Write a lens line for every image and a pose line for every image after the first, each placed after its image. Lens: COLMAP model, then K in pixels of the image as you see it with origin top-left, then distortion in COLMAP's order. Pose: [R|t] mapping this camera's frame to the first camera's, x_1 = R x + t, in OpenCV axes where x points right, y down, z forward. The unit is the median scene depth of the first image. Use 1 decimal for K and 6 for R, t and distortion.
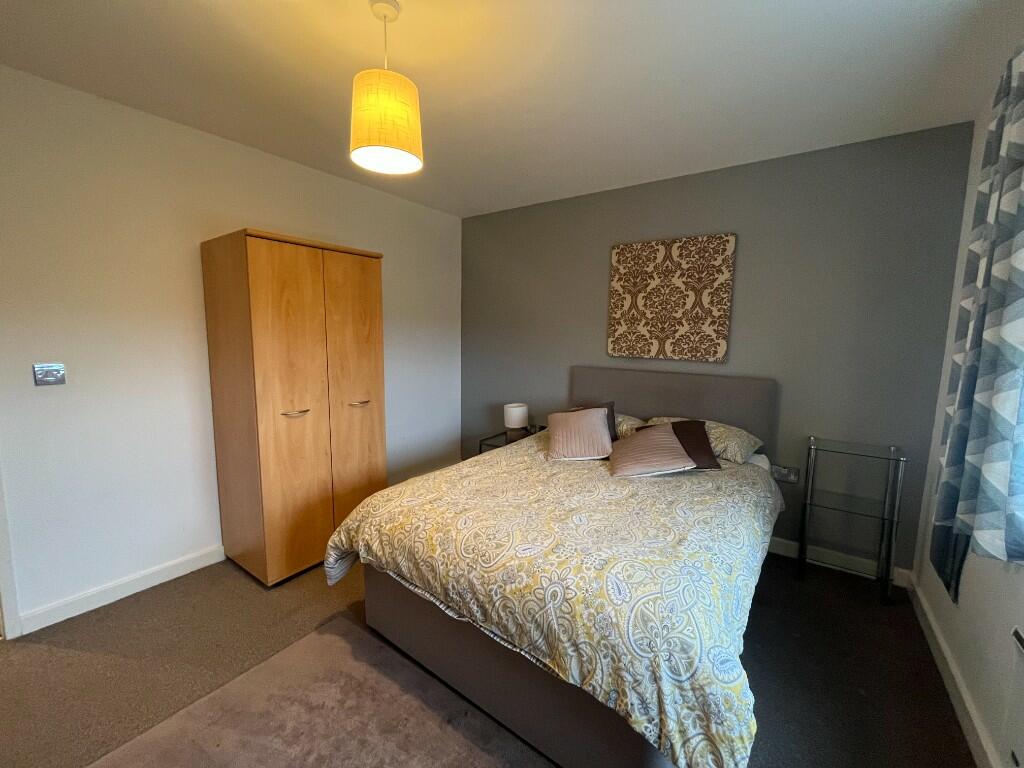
lens RADIAL K [[417.1, 0, 511.2], [0, 417.1, 381.0], [0, 0, 1]] dist [-0.001431, -0.000134]
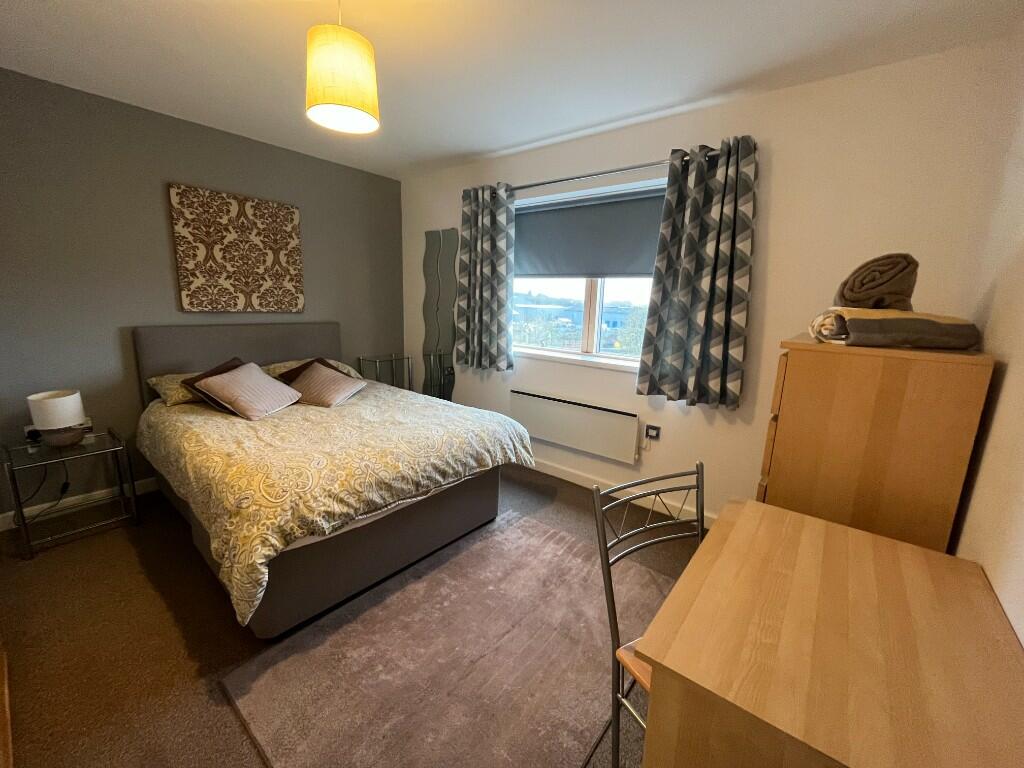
lens RADIAL K [[417.1, 0, 511.2], [0, 417.1, 381.0], [0, 0, 1]] dist [-0.001431, -0.000134]
pose [[0.061980, -0.203467, 0.977118, -0.757274], [0.087874, 0.976311, 0.197725, -0.037088], [-0.994202, 0.073608, 0.078391, 0.305274]]
